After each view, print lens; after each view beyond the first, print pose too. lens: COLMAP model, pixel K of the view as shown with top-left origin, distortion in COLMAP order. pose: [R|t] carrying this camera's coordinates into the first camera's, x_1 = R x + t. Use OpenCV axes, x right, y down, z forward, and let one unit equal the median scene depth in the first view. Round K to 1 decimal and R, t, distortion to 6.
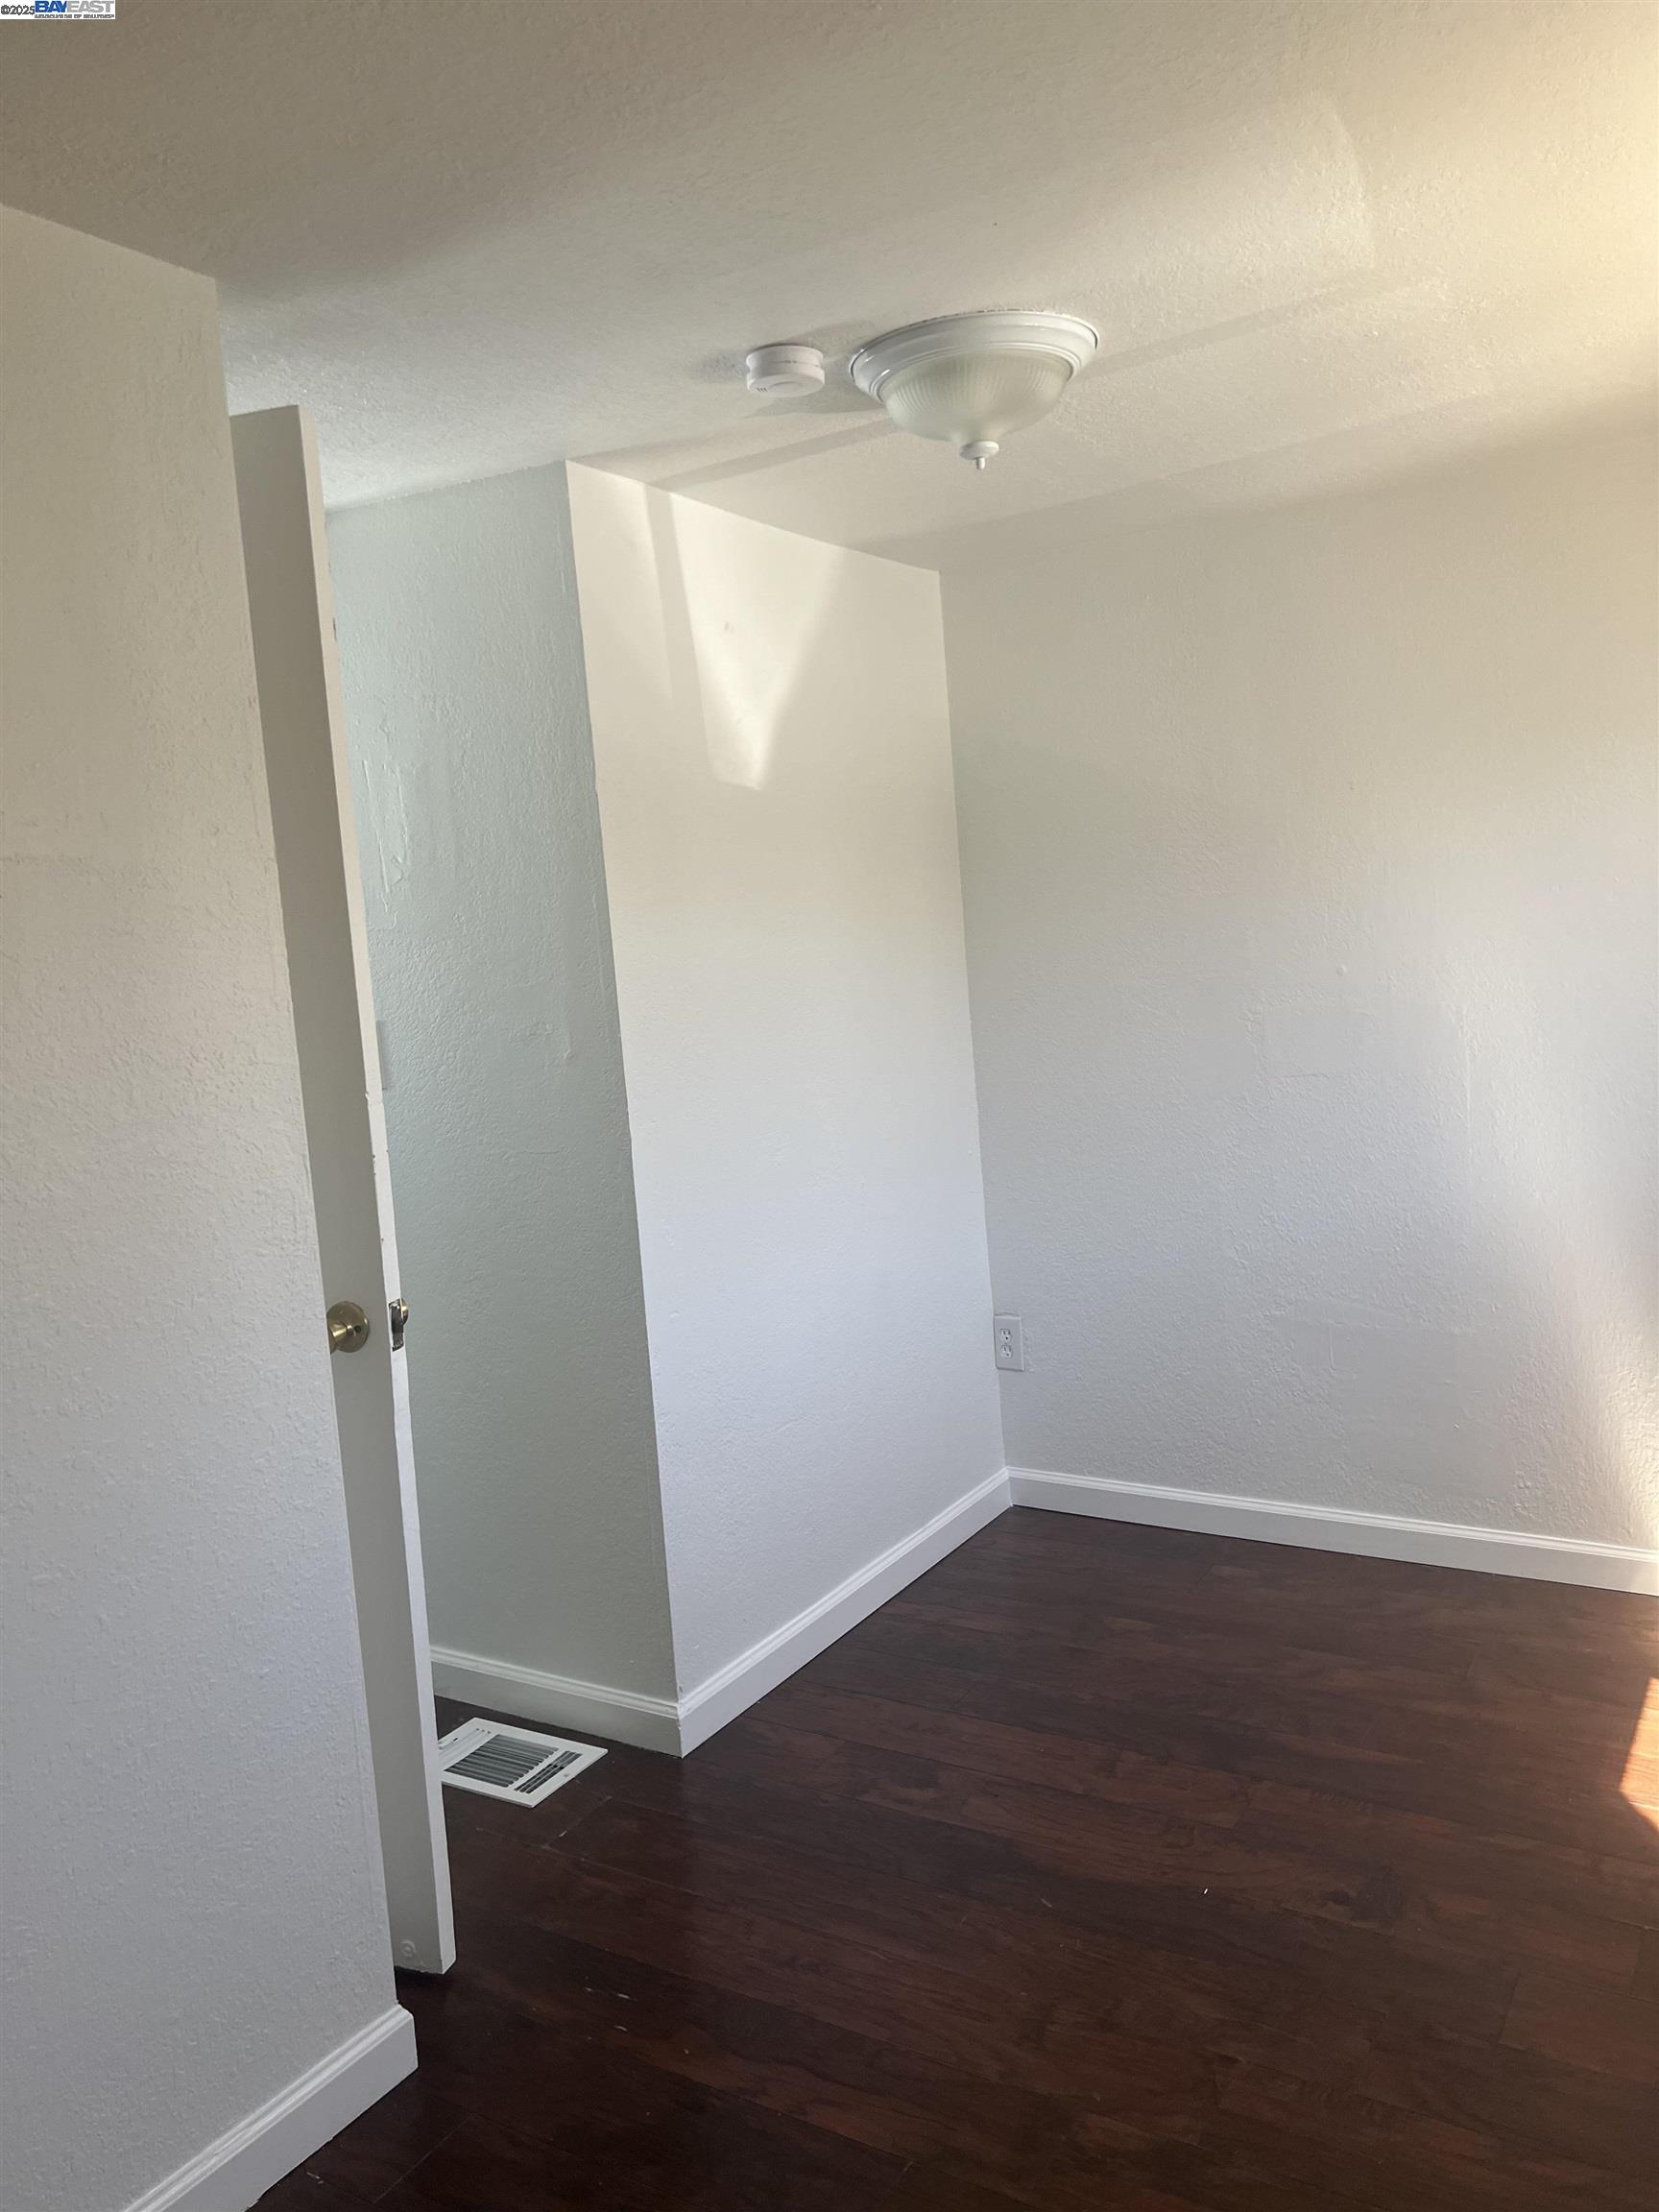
lens RADIAL K [[1671.5, 0, 836.9], [0, 1671.5, 1104.1], [0, 0, 1]] dist [0.046590, -0.054493]
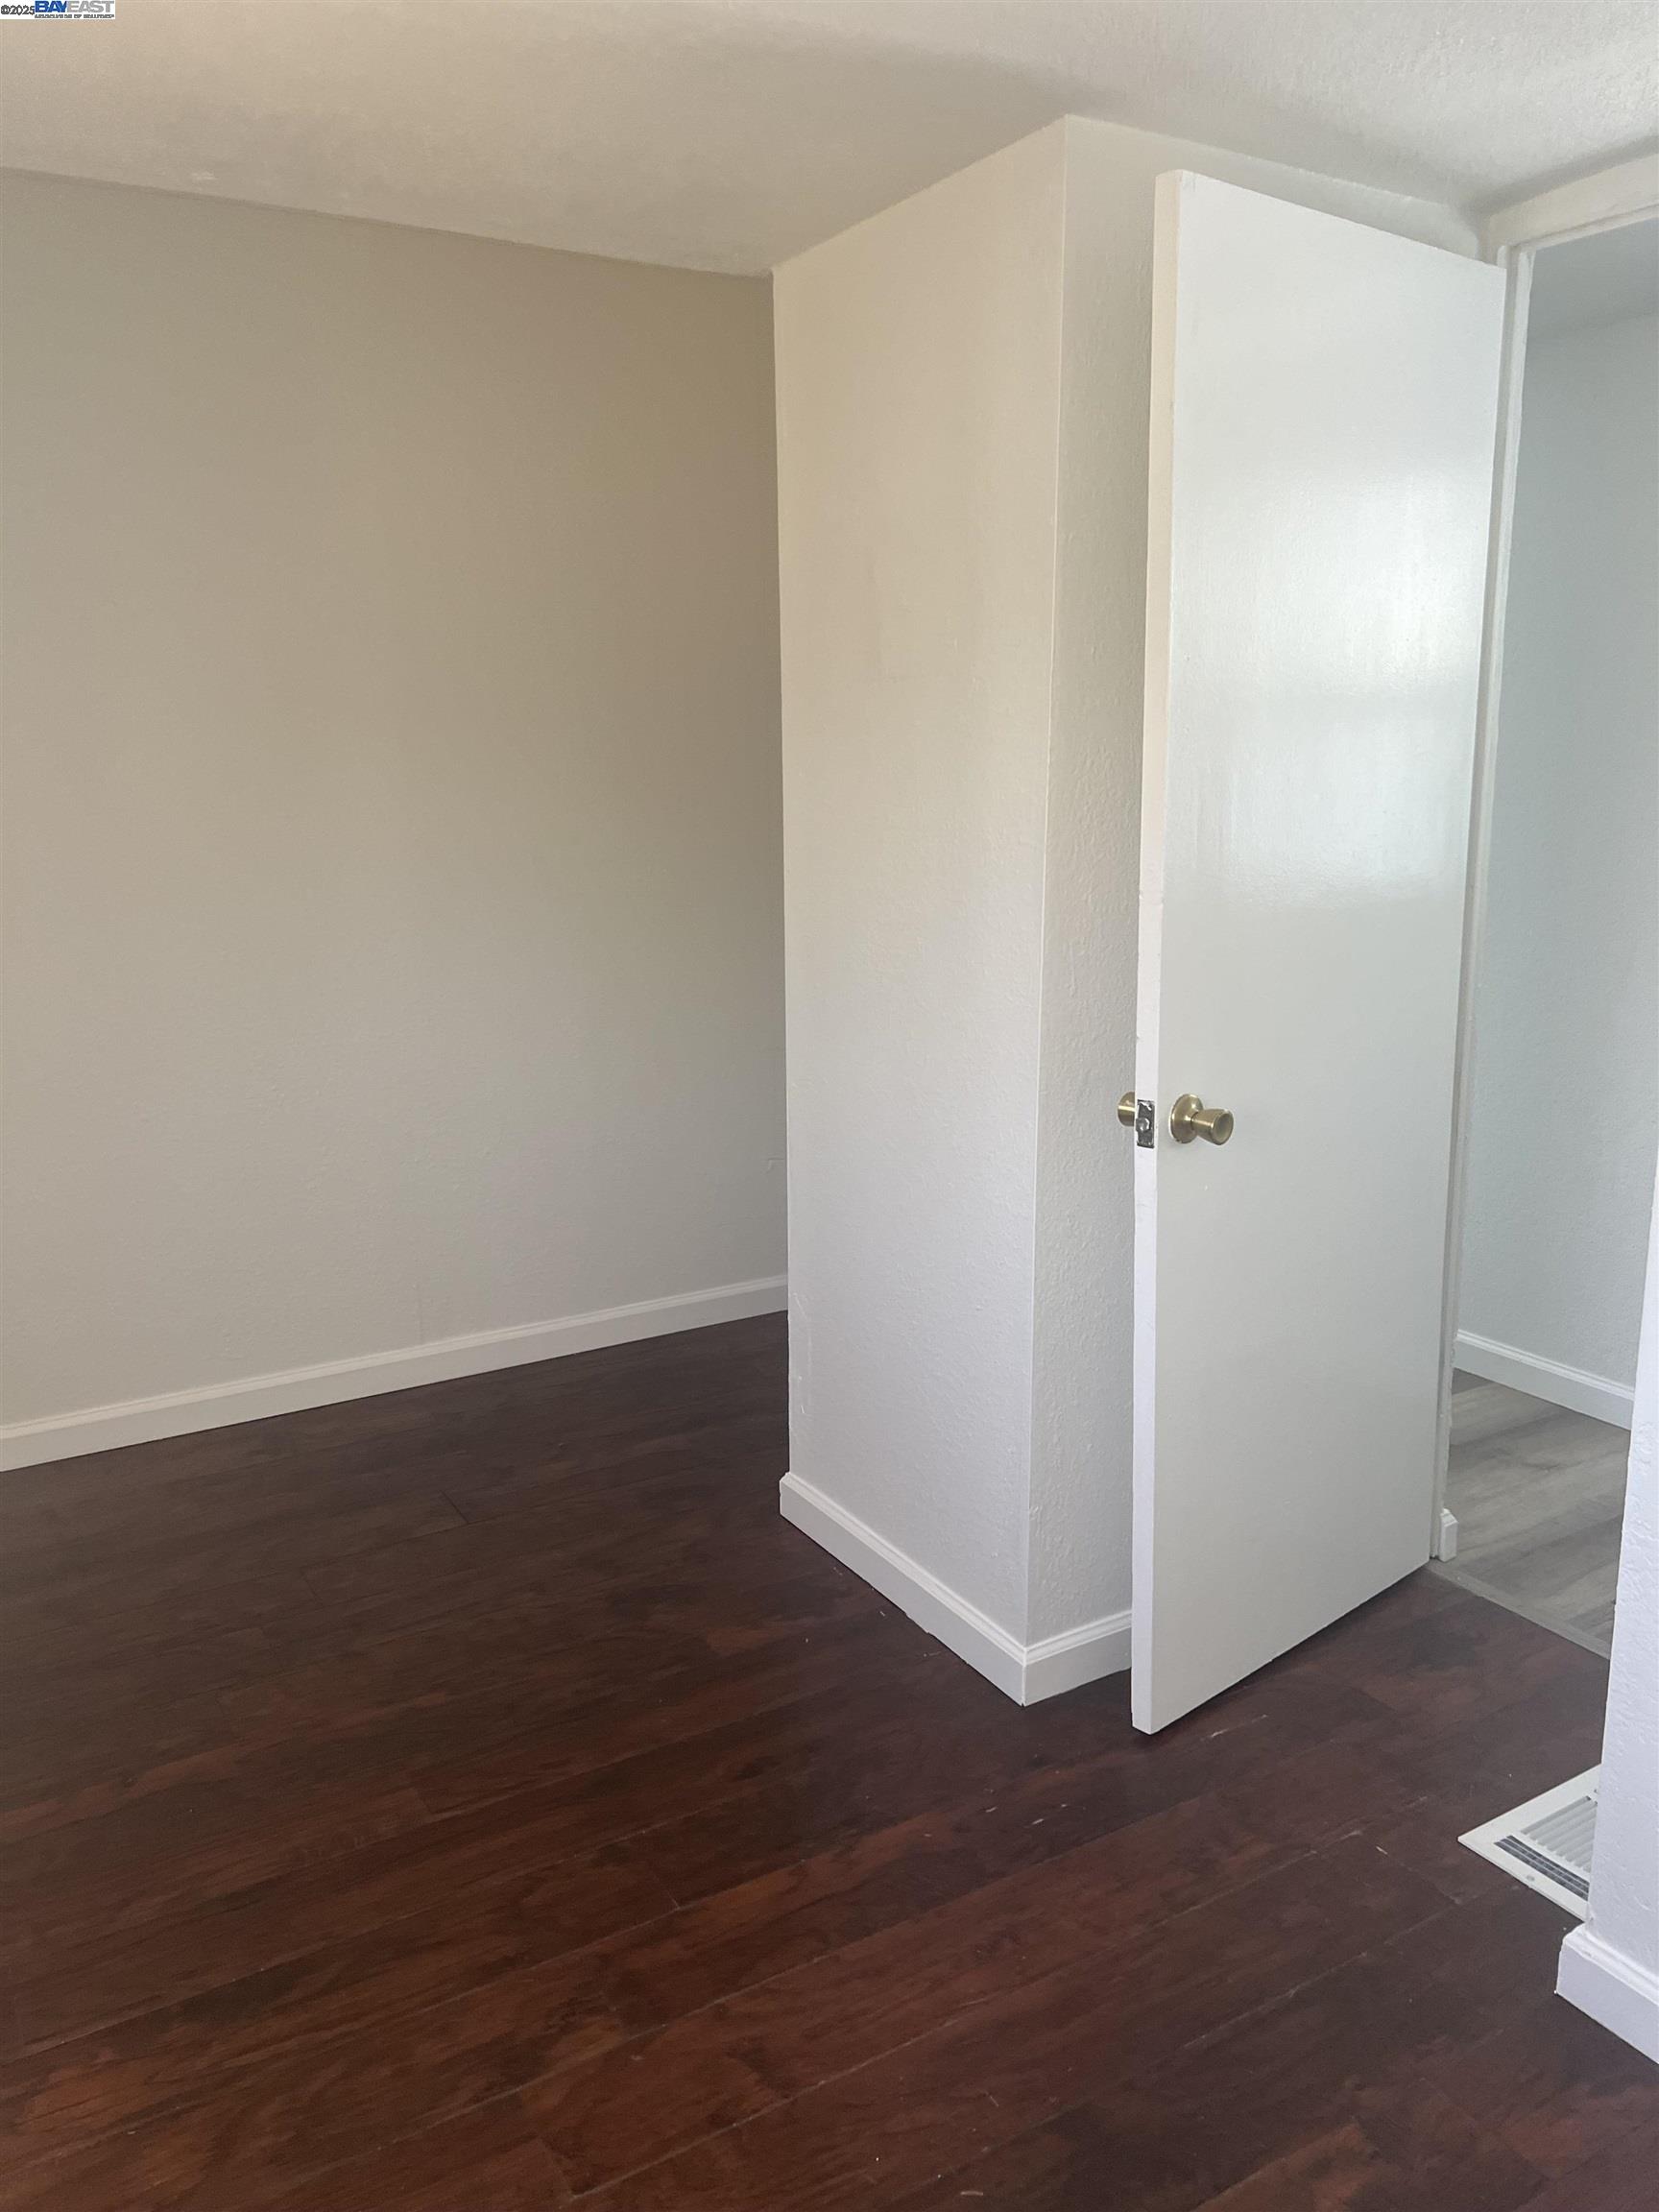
lens RADIAL K [[1671.5, 0, 839.7], [0, 1671.5, 1104.9], [0, 0, 1]] dist [0.046590, -0.054493]
pose [[-0.473787, 0.252480, -0.843671, 0.713900], [-0.039486, 0.950966, 0.306764, -0.198265], [0.879754, 0.178654, -0.440586, 1.332061]]
